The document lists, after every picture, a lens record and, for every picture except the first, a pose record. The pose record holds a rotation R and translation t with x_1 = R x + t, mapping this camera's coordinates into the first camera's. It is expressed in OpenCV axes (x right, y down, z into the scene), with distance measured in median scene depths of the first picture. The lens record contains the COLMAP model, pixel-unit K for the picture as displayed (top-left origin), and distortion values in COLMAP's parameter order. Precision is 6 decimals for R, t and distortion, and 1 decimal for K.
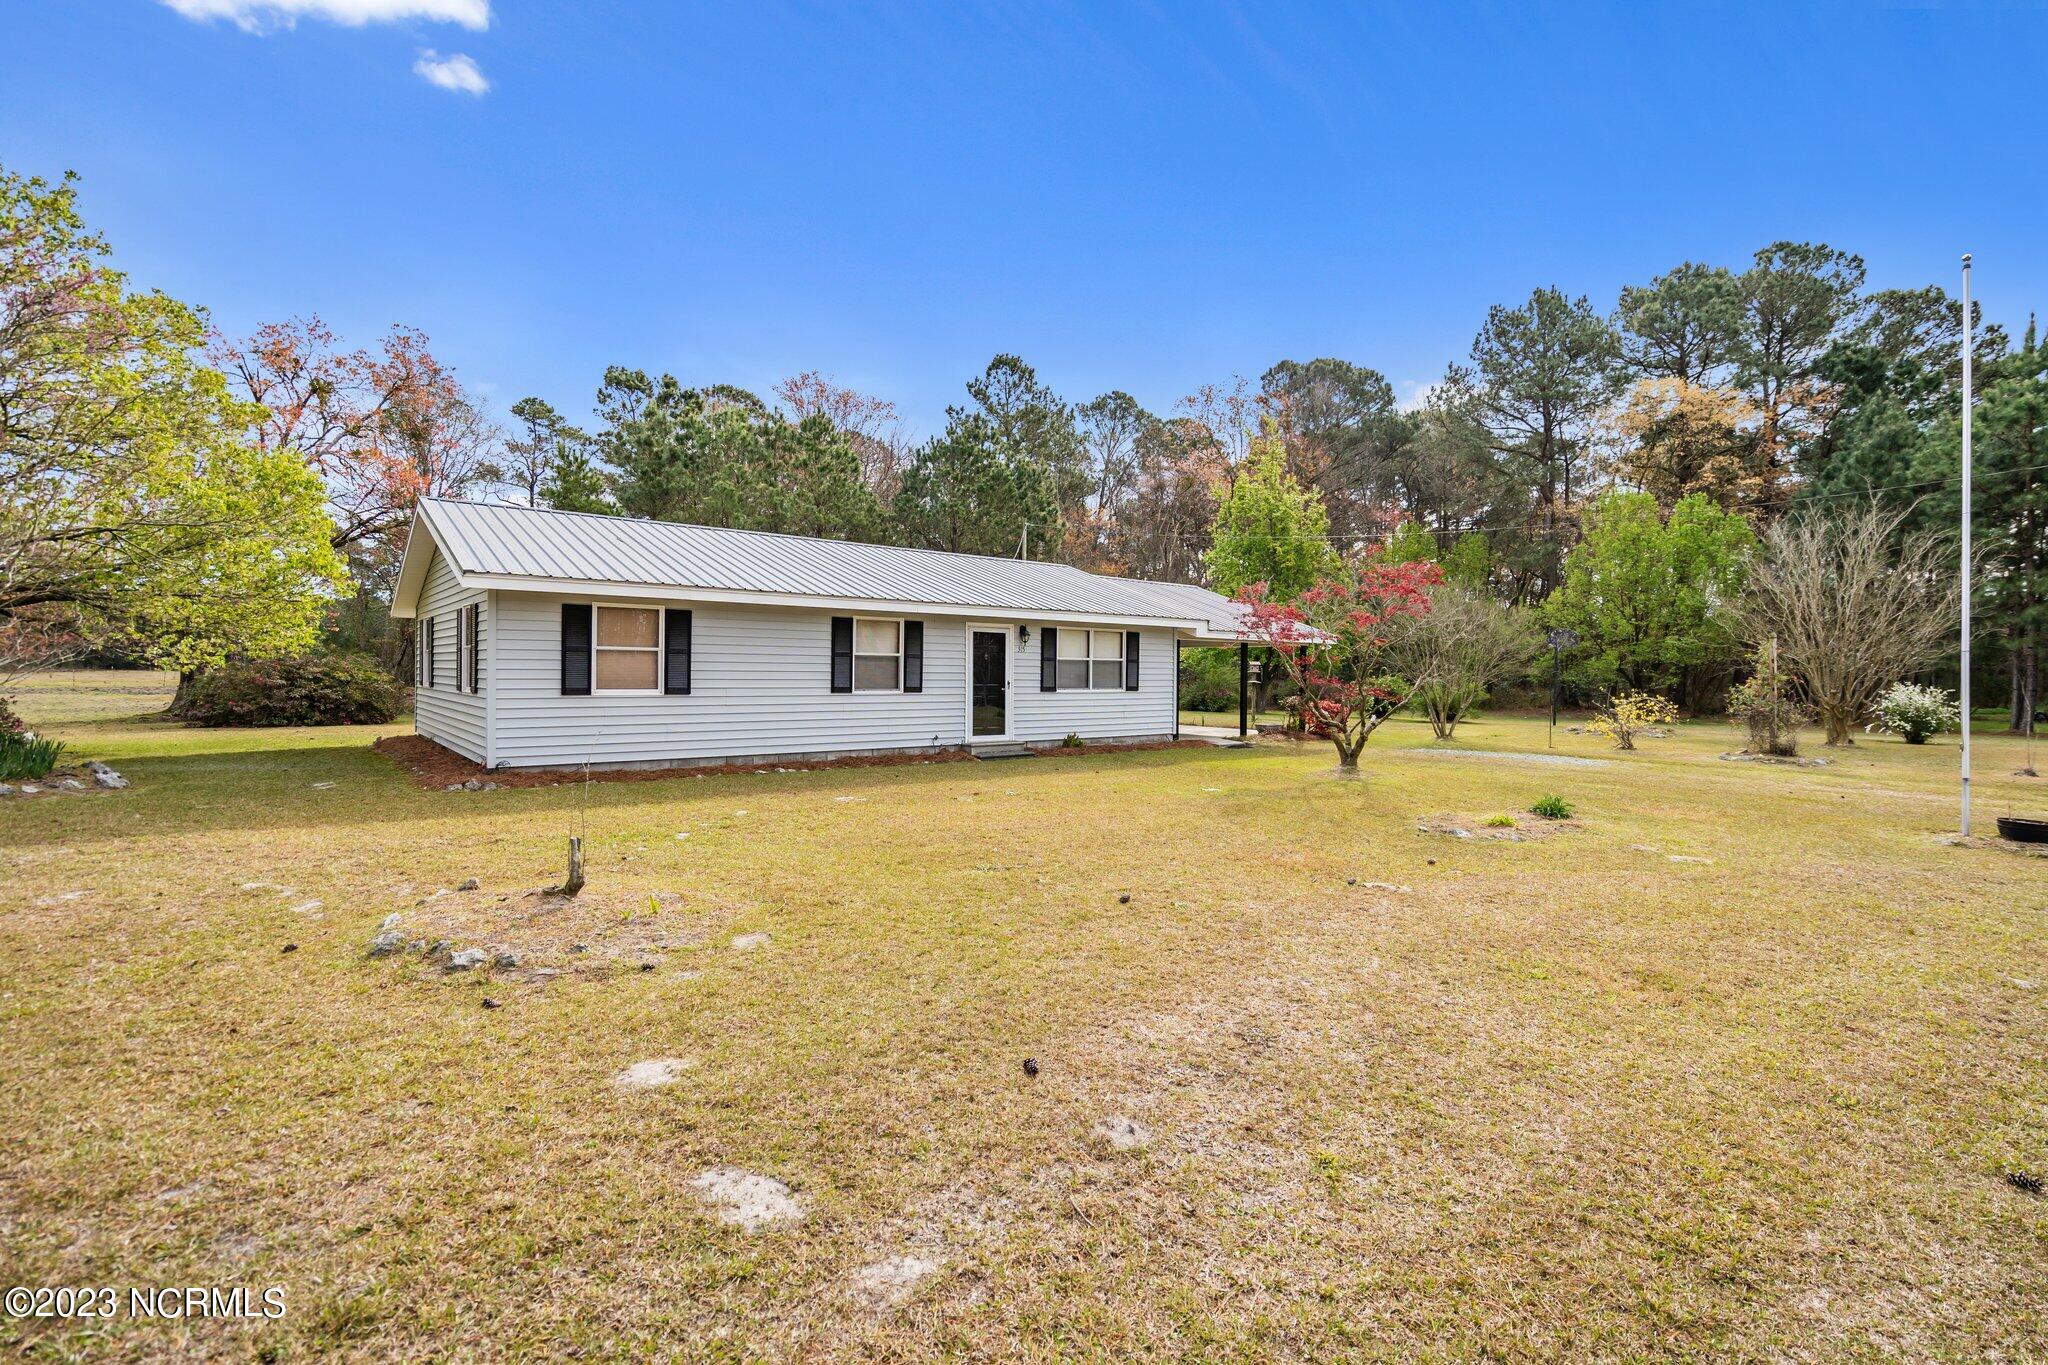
lens RADIAL K [[927.0, 0, 1026.7], [0, 927.0, 676.4], [0, 0, 1]] dist [-0.004300, 0.001985]
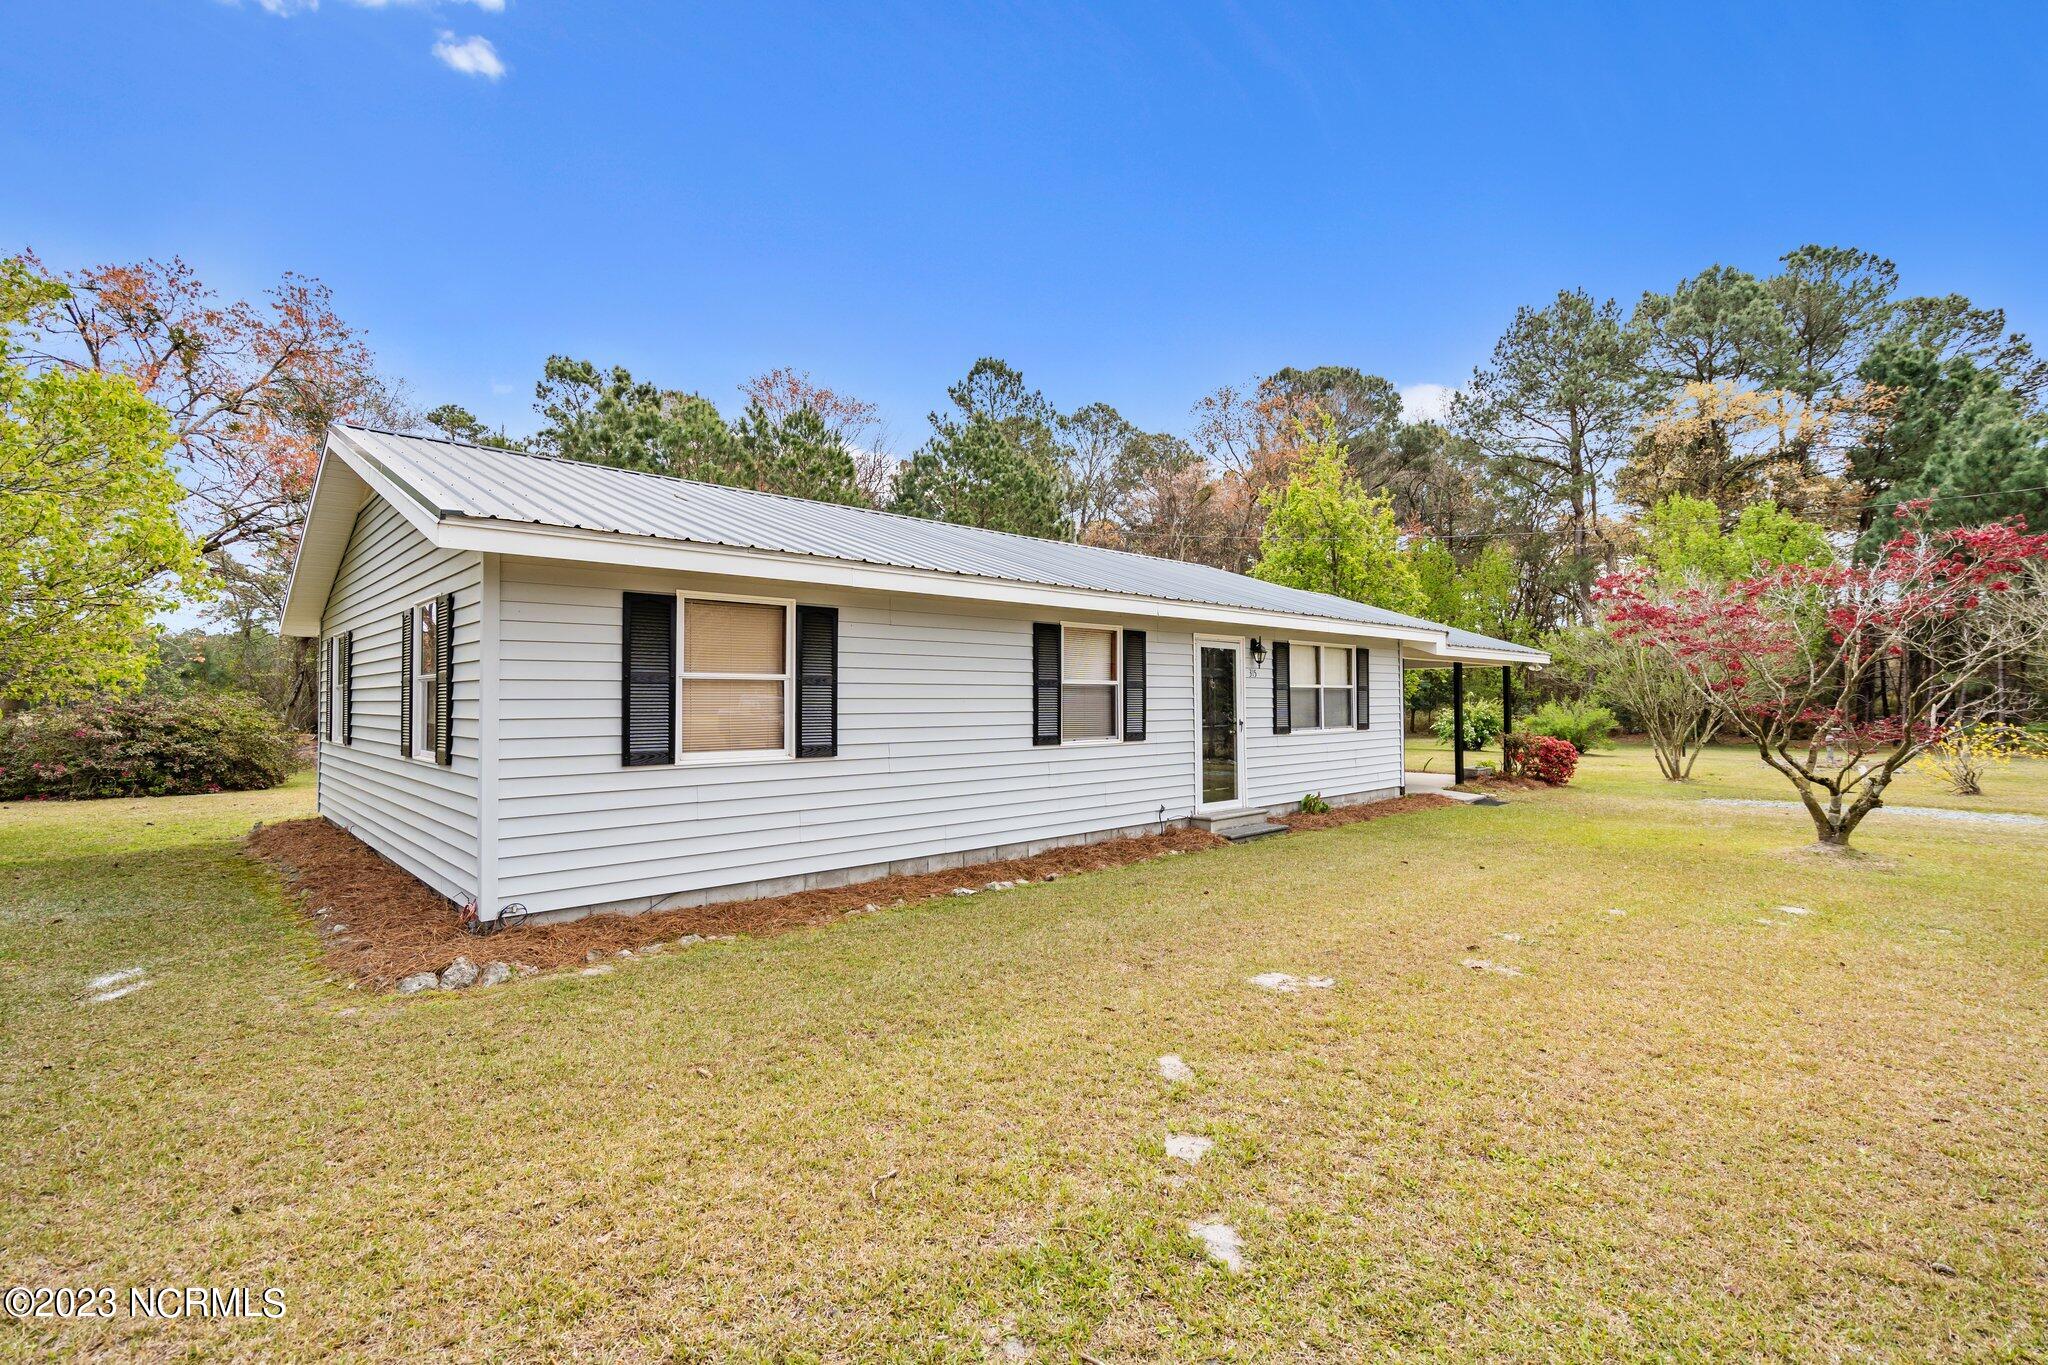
lens RADIAL K [[927.0, 0, 1025.6], [0, 927.0, 683.4], [0, 0, 1]] dist [-0.004300, 0.001985]
pose [[0.997126, -0.012375, 0.074738, -0.167984], [0.014176, 0.999620, -0.023620, -0.005858], [-0.074417, 0.024612, 0.996923, 0.247378]]
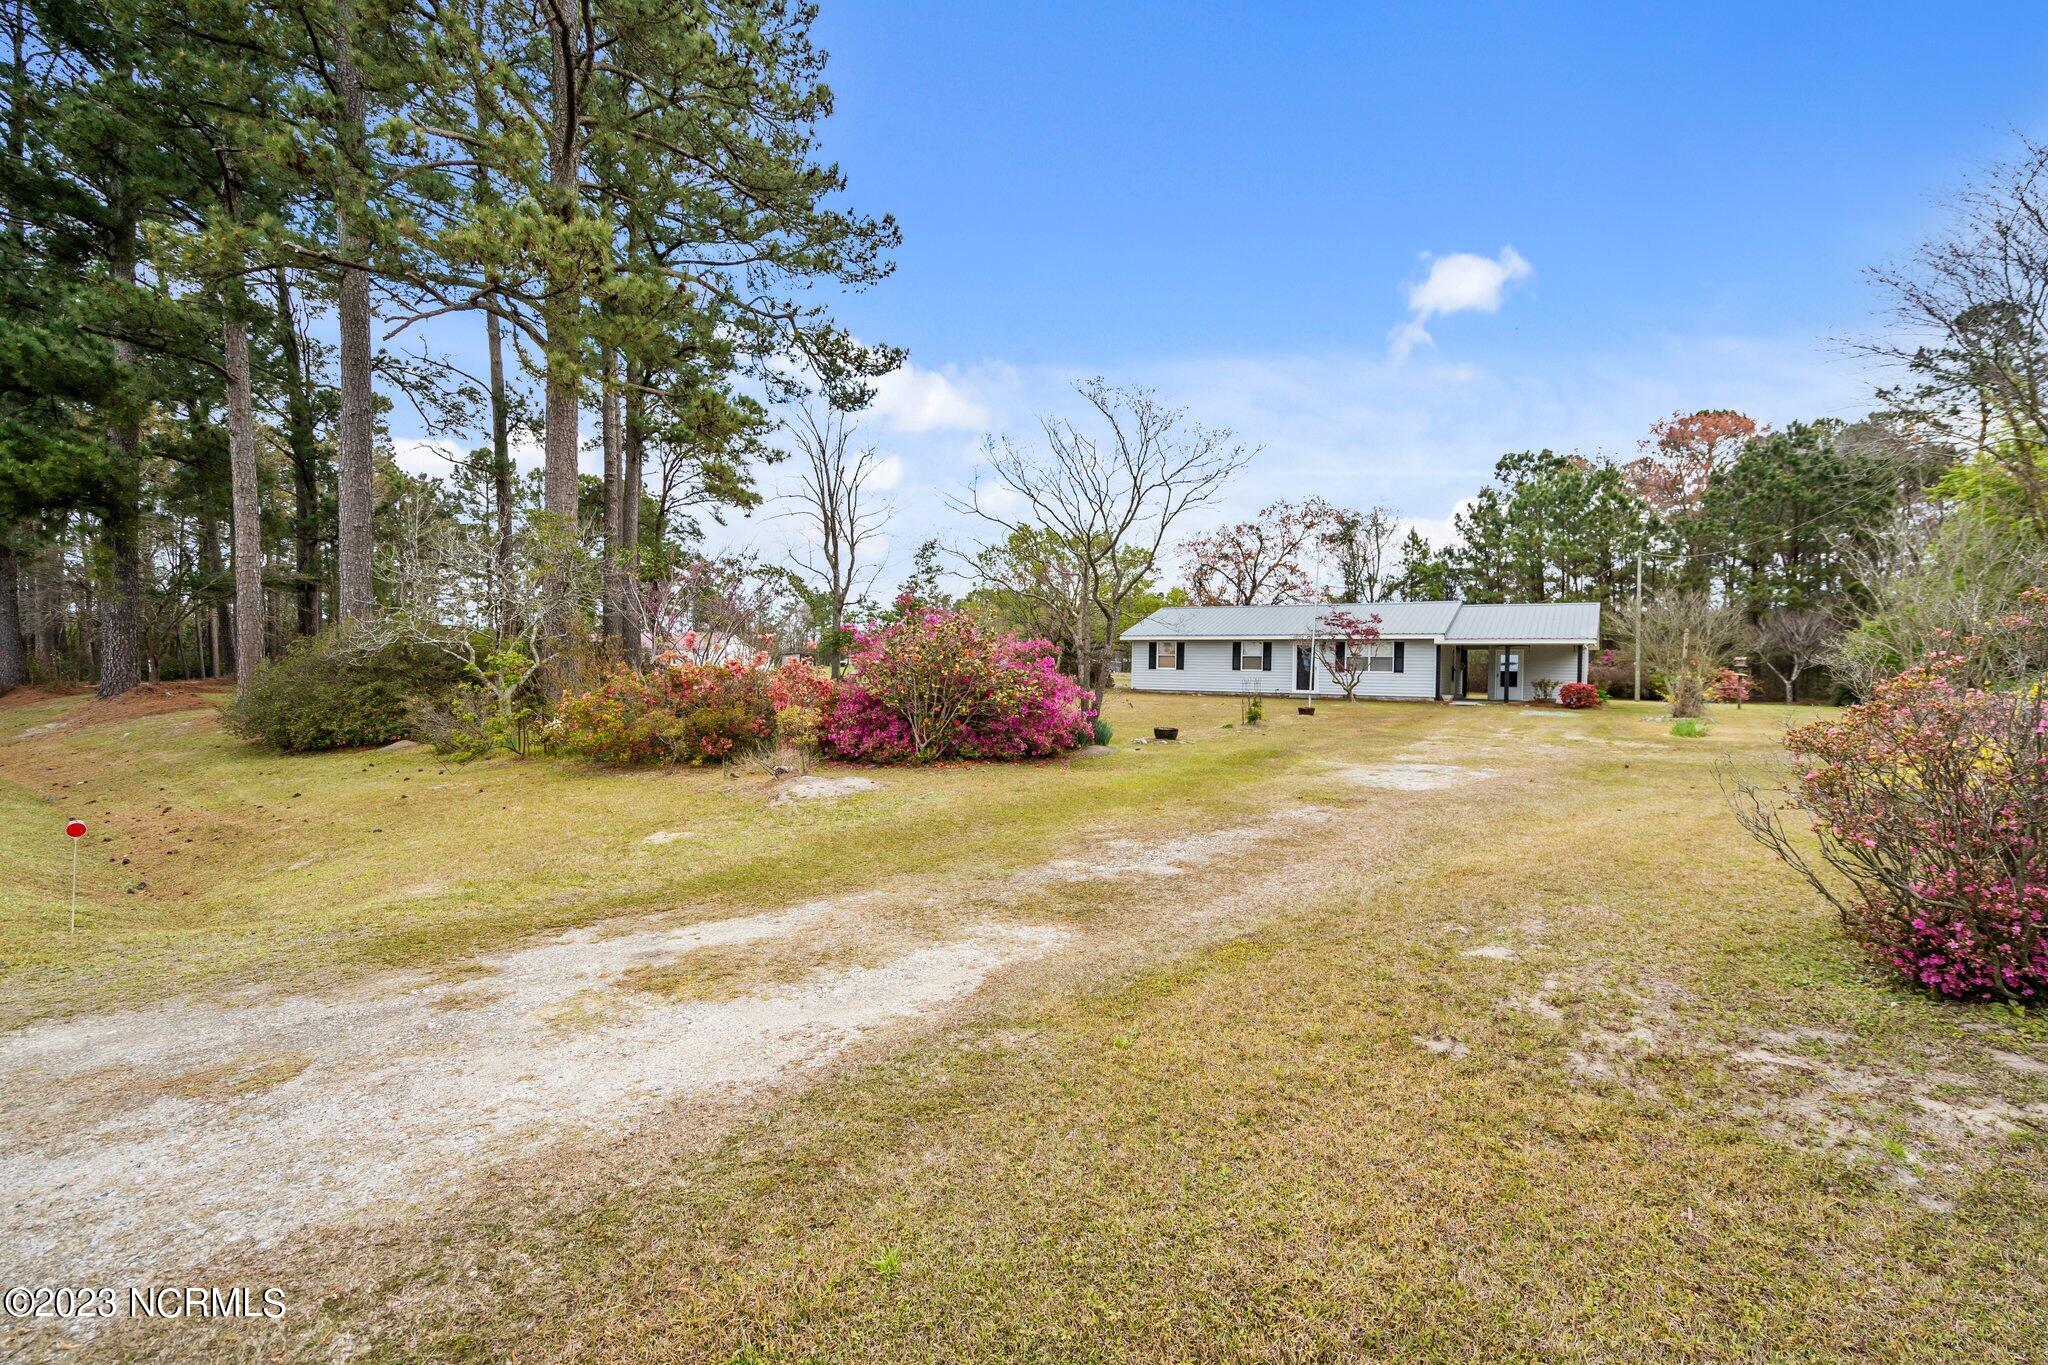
lens RADIAL K [[927.0, 0, 1023.7], [0, 927.0, 679.1], [0, 0, 1]] dist [-0.004300, 0.001985]
pose [[0.324078, 0.008086, -0.945996, 1.399826], [-0.015707, 0.999872, 0.003166, 0.029321], [0.945900, 0.013833, 0.324163, -0.302513]]
